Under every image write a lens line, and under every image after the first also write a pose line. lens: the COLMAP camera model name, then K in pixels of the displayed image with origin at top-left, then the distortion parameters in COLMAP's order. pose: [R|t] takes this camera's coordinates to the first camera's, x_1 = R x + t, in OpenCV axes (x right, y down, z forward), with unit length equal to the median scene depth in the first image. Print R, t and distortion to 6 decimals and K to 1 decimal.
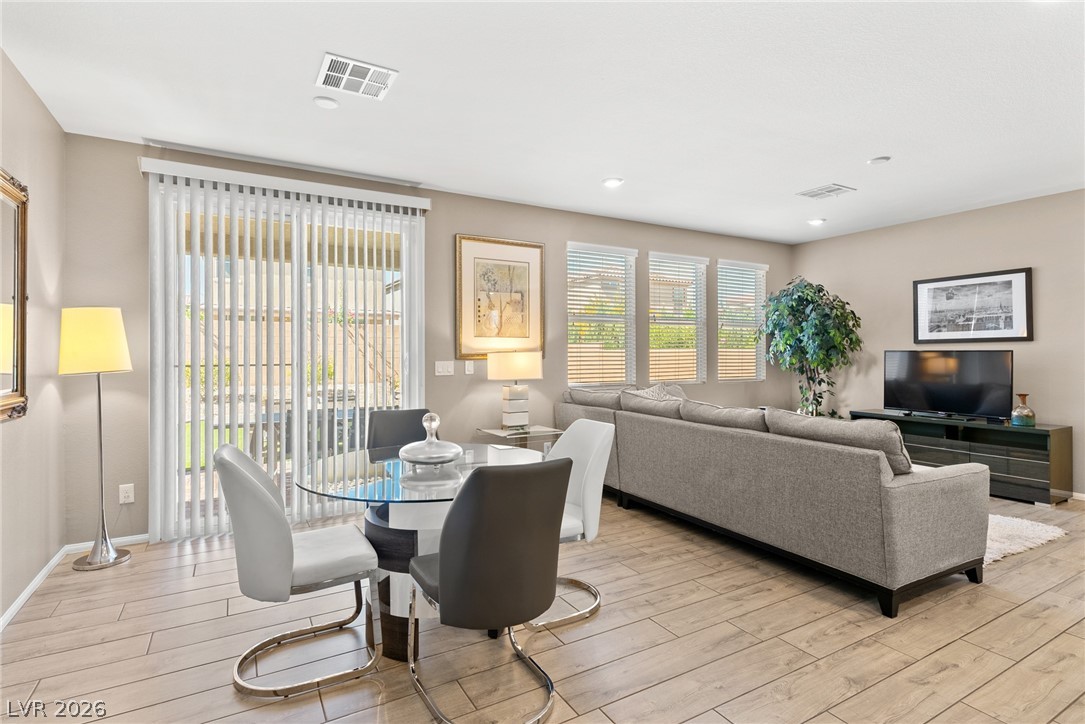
lens RADIAL K [[538.0, 0, 541.4], [0, 538.0, 357.6], [0, 0, 1]] dist [-0.000088, 0.000099]
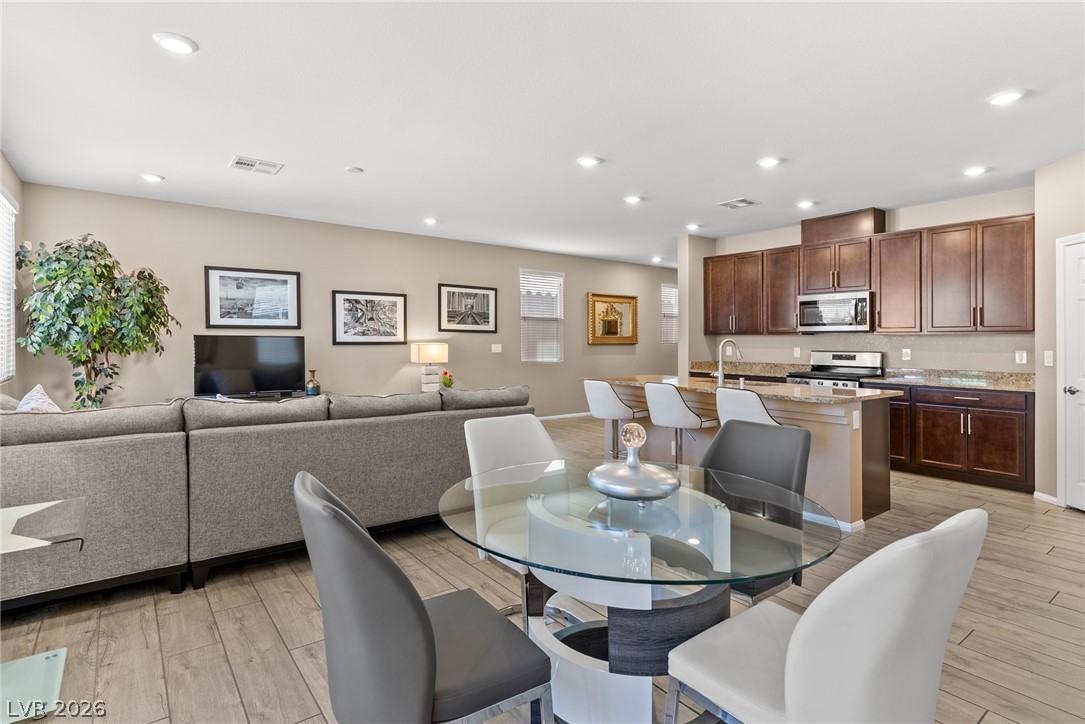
lens RADIAL K [[538.0, 0, 530.7], [0, 538.0, 343.8], [0, 0, 1]] dist [-0.000088, 0.000099]
pose [[-0.120836, -0.003163, 0.992667, -0.397498], [0.000521, 0.999995, 0.003249, -0.000332], [-0.992672, 0.000910, -0.120834, 0.554121]]
